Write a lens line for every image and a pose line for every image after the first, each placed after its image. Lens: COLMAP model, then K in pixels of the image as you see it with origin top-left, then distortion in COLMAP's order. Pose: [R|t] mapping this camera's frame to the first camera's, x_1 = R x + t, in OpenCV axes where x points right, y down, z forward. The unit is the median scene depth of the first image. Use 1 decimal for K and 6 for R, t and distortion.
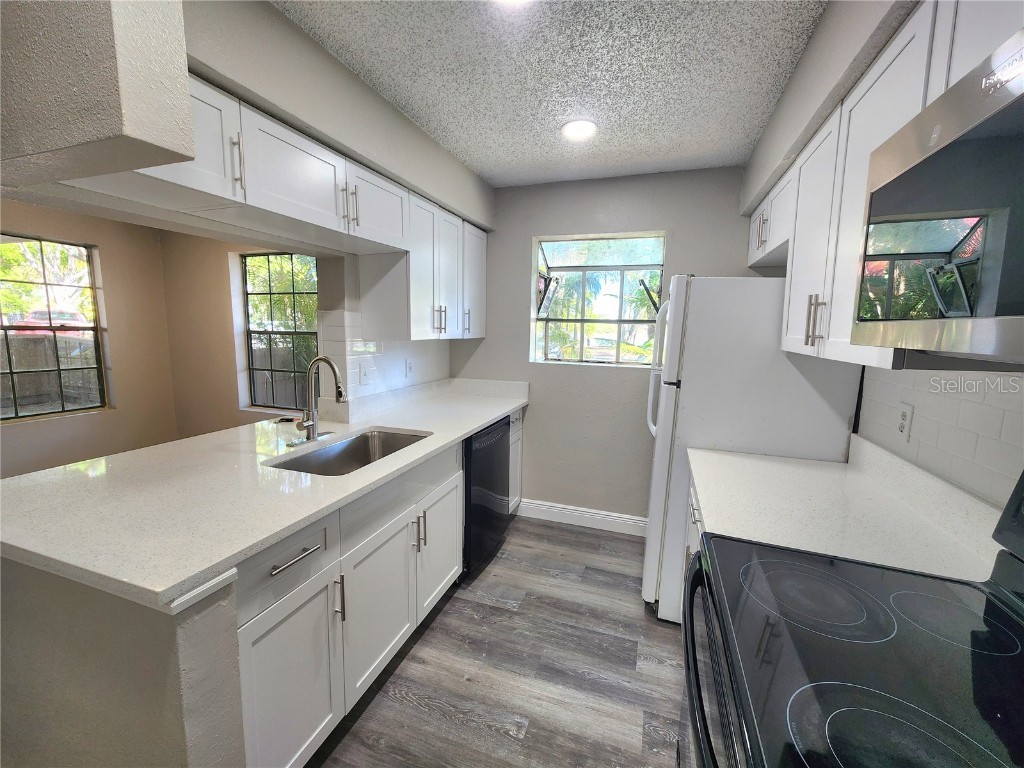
lens RADIAL K [[422.9, 0, 509.3], [0, 422.9, 382.0], [0, 0, 1]] dist [-0.004493, 0.003058]
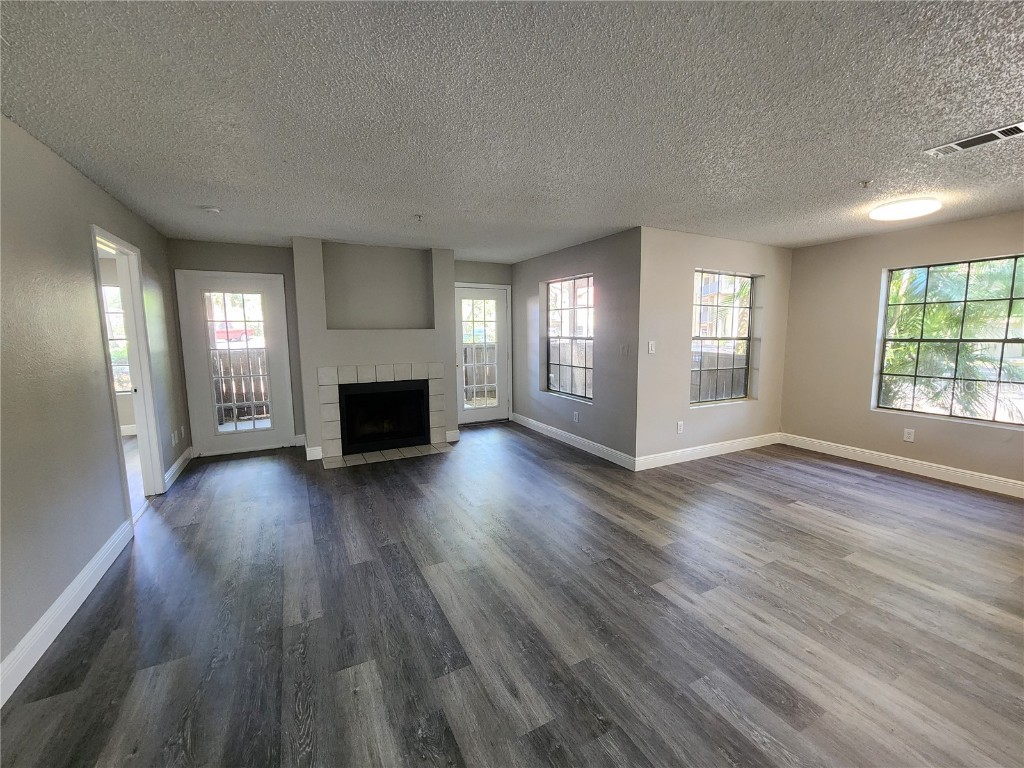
lens RADIAL K [[422.9, 0, 514.1], [0, 422.9, 381.6], [0, 0, 1]] dist [-0.004493, 0.003058]
pose [[0.735305, 0.057781, -0.675268, -0.735695], [-0.068453, 0.997596, 0.010823, 0.053770], [0.674270, 0.038266, 0.737493, -0.564244]]
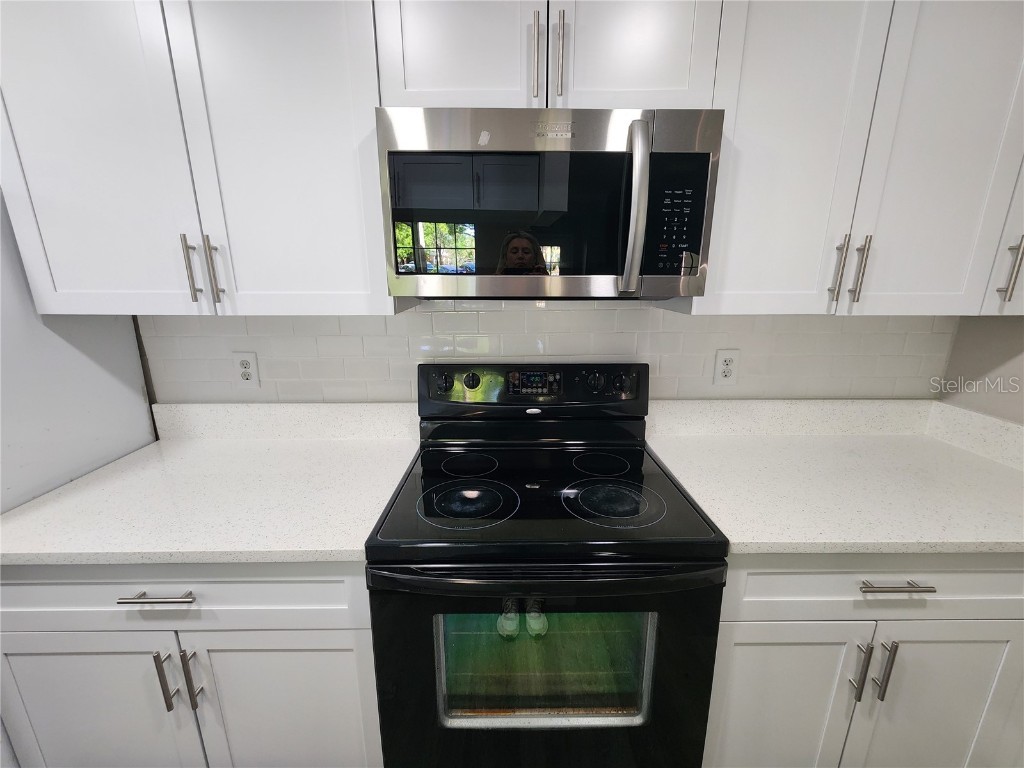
lens RADIAL K [[422.9, 0, 515.2], [0, 422.9, 382.9], [0, 0, 1]] dist [-0.004493, 0.003058]
pose [[-0.343624, -0.247895, 0.905799, -0.096553], [0.114877, 0.946192, 0.302529, -0.047079], [-0.932055, 0.208011, -0.296657, 0.296602]]
